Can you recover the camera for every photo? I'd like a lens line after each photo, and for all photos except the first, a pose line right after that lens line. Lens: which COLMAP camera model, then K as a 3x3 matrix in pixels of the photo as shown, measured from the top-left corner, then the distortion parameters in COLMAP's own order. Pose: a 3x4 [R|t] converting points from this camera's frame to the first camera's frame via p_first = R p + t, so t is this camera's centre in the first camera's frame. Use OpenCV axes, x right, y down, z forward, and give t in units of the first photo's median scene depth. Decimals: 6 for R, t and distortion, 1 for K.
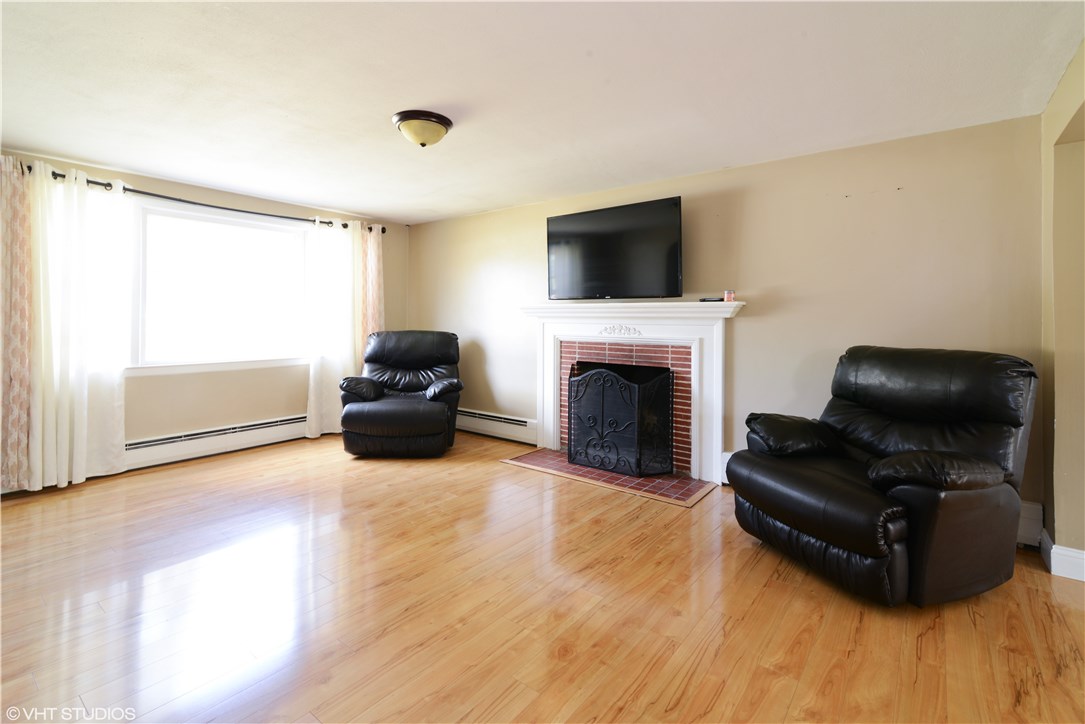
lens RADIAL K [[485.9, 0, 539.9], [0, 485.9, 316.7], [0, 0, 1]] dist [0.001157, 0.000408]
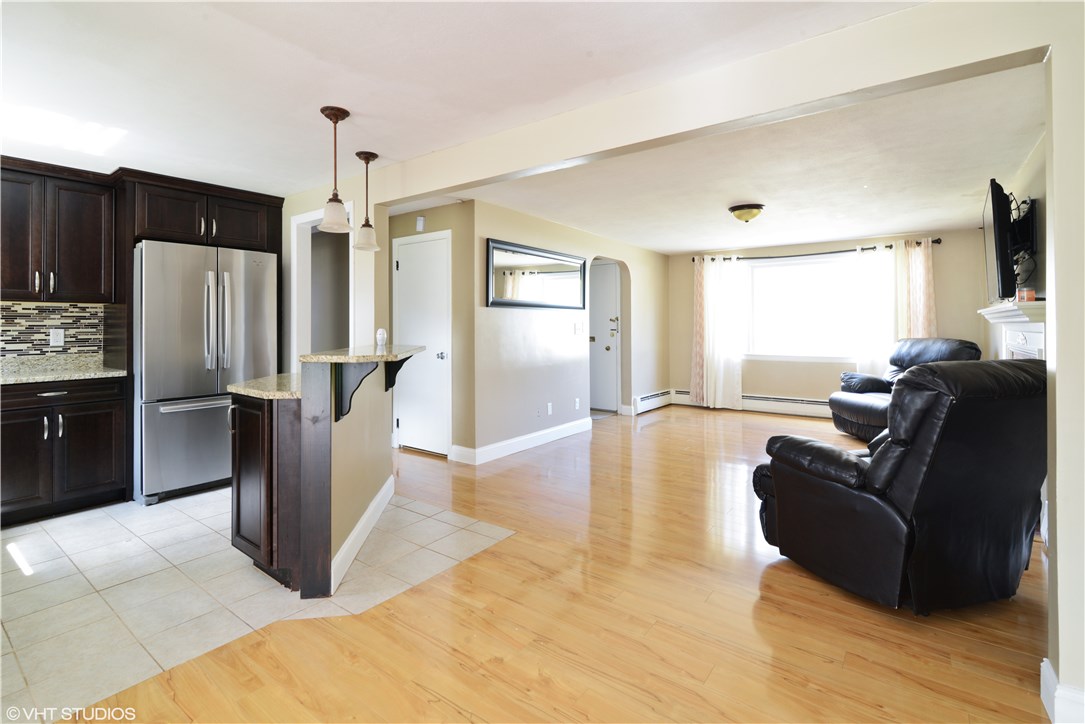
lens RADIAL K [[513.1, 0, 541.5], [0, 513.1, 324.0], [0, 0, 1]] dist [-0.025012, -0.000216]
pose [[0.030192, -0.013064, -0.999459, 1.020383], [0.007344, 0.999890, -0.012848, 0.008884], [0.999517, -0.006952, 0.030285, 0.170321]]
